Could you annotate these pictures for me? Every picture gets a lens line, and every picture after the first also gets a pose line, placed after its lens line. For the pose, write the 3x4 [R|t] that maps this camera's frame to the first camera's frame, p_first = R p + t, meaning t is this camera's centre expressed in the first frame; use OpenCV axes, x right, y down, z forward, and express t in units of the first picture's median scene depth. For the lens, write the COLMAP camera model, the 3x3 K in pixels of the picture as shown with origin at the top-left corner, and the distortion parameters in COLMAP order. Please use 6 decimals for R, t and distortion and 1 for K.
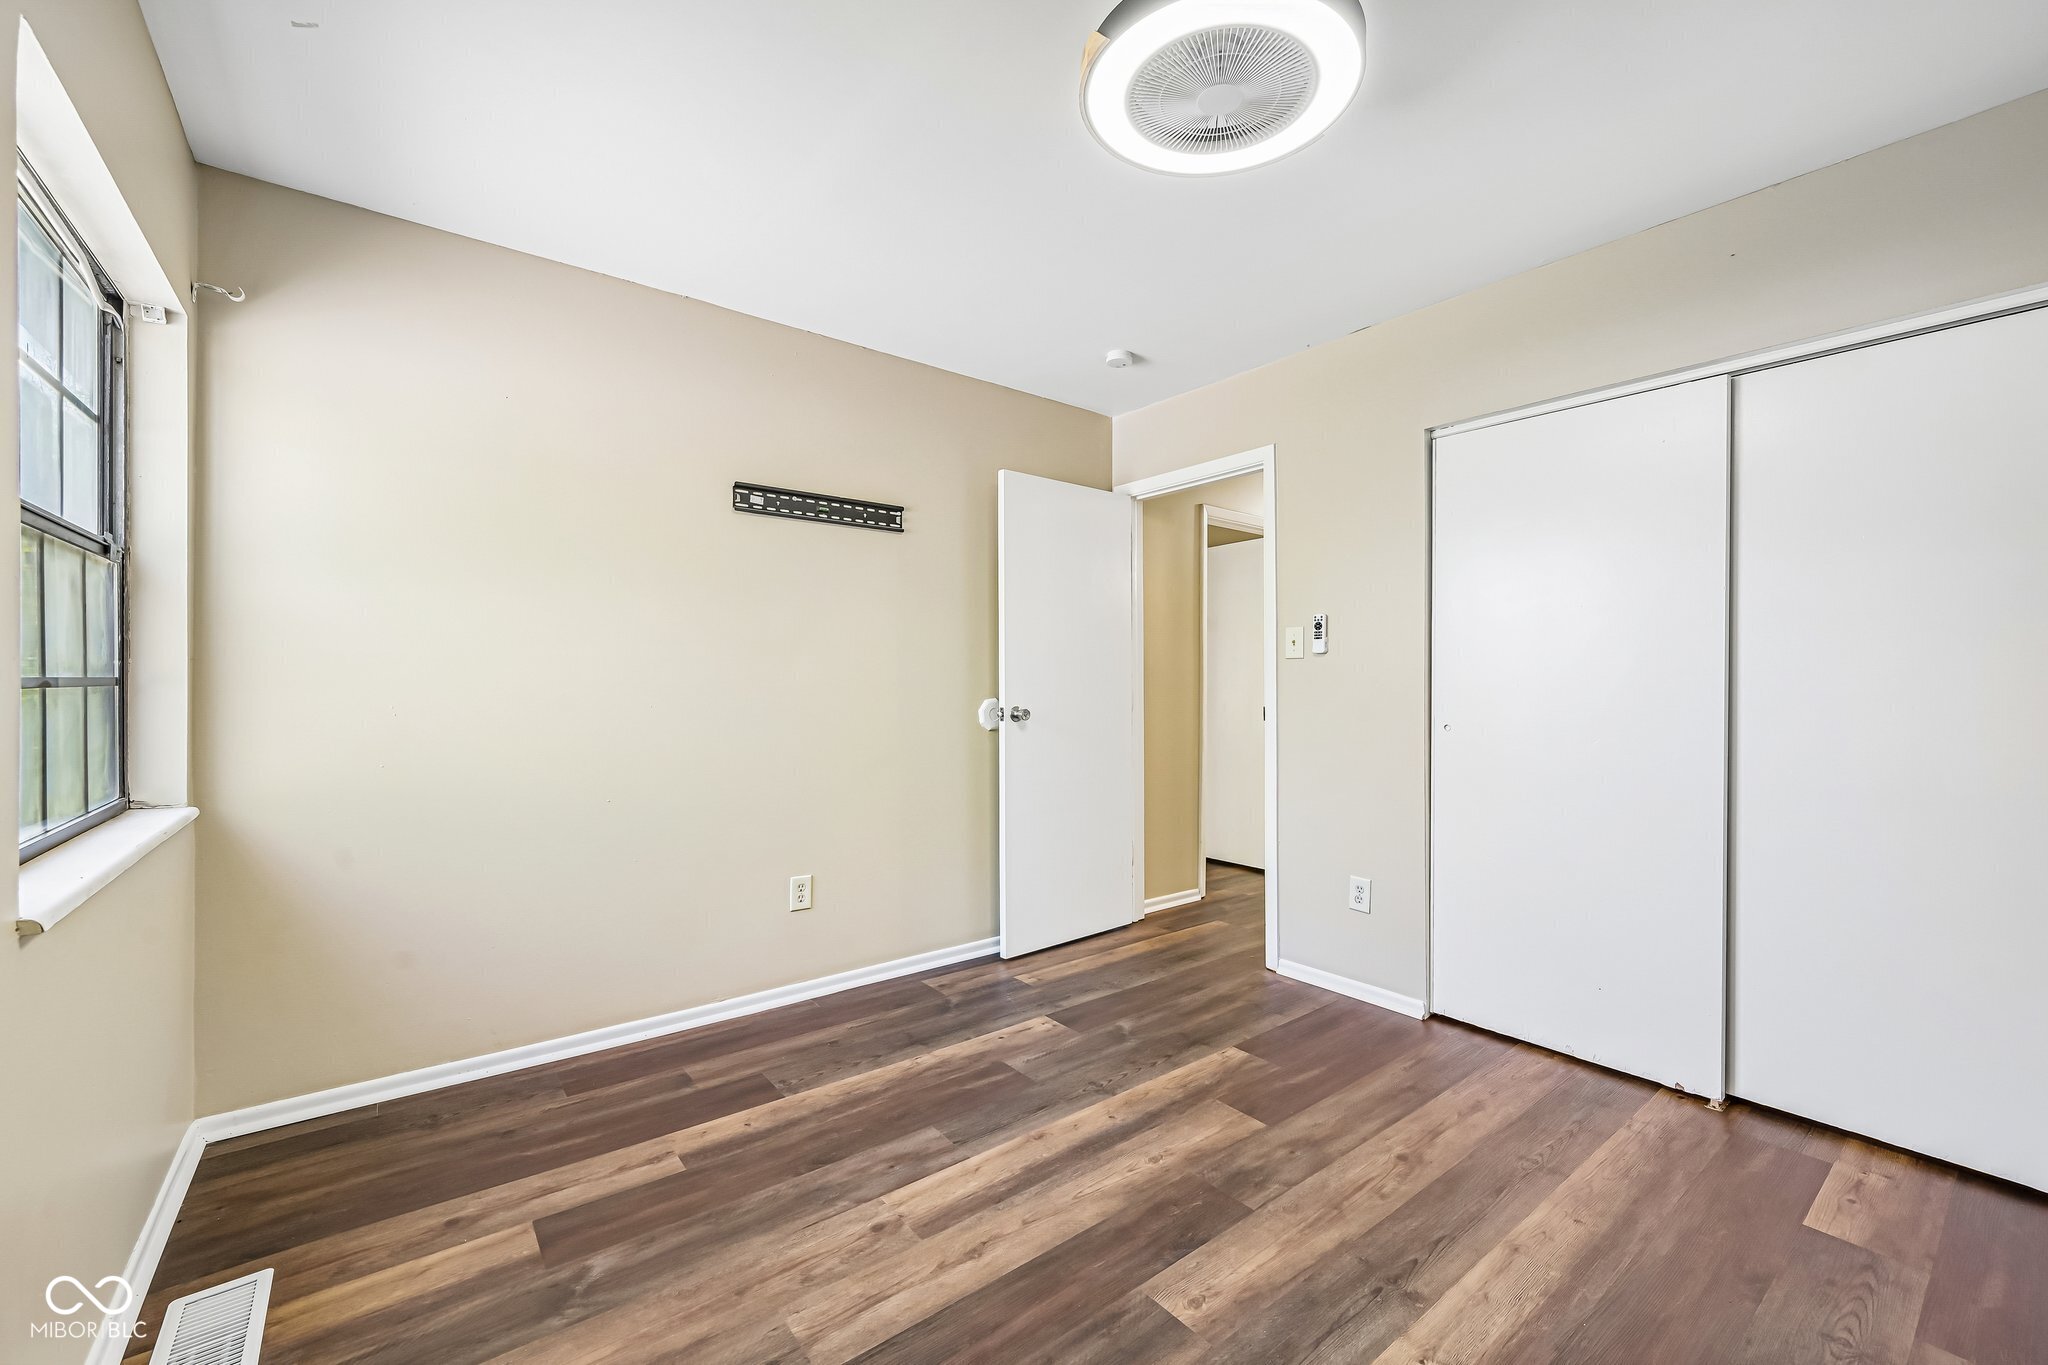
lens RADIAL K [[802.2, 0, 1027.8], [0, 802.2, 685.5], [0, 0, 1]] dist [0.001189, 0.000210]
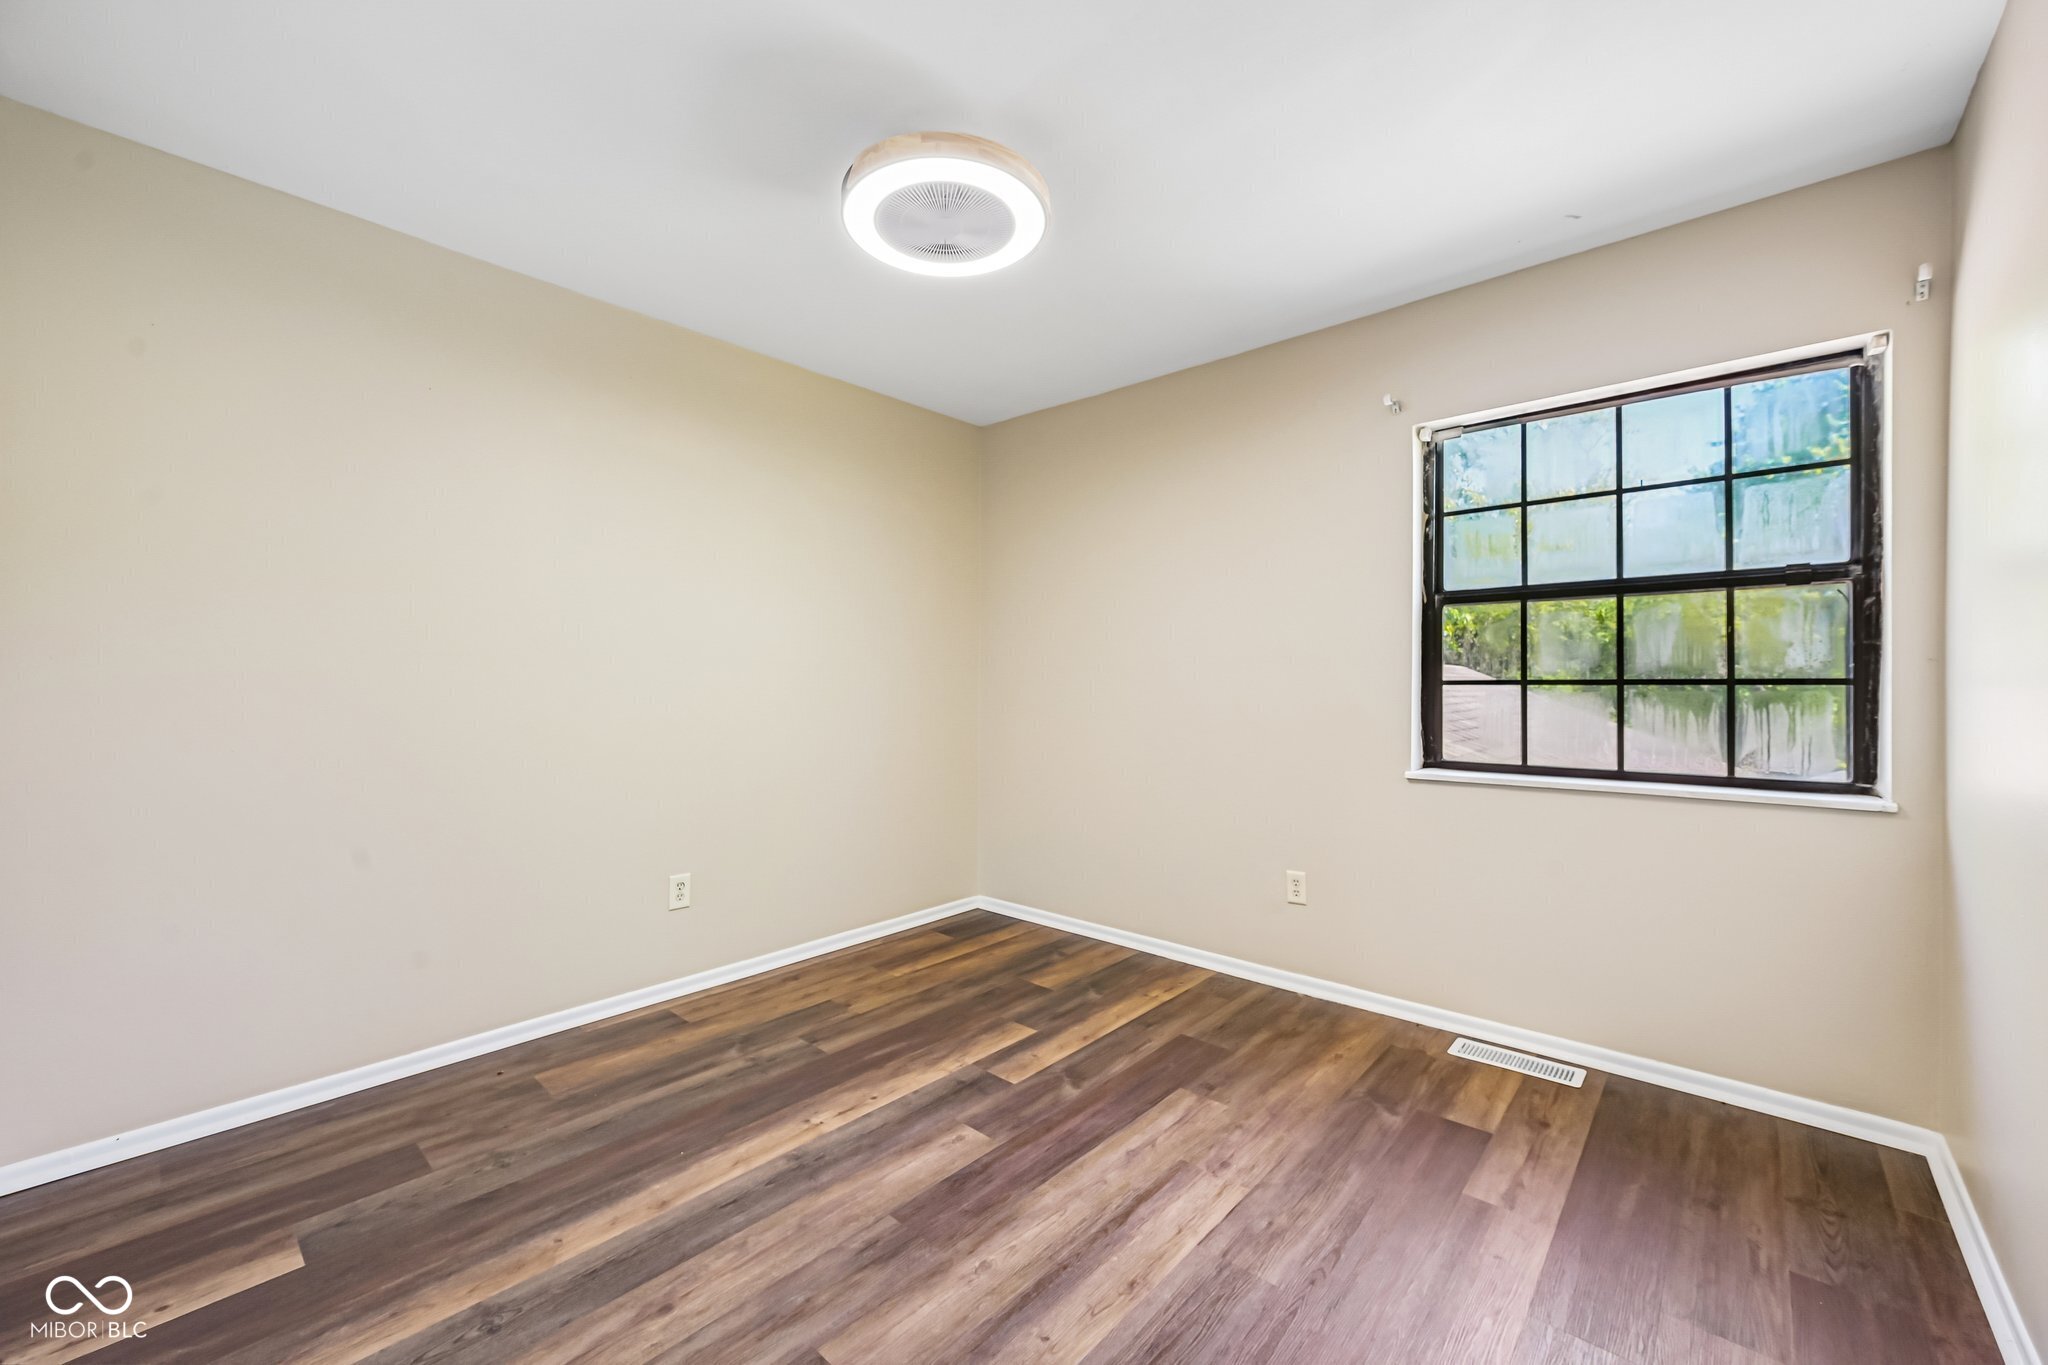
lens RADIAL K [[802.2, 0, 1027.8], [0, 802.2, 685.5], [0, 0, 1]] dist [0.001189, 0.000210]
pose [[-0.982822, -0.002818, -0.184535, 0.308754], [-0.003215, 0.999993, 0.001849, -0.014546], [0.184529, 0.002411, -0.982824, 2.093482]]
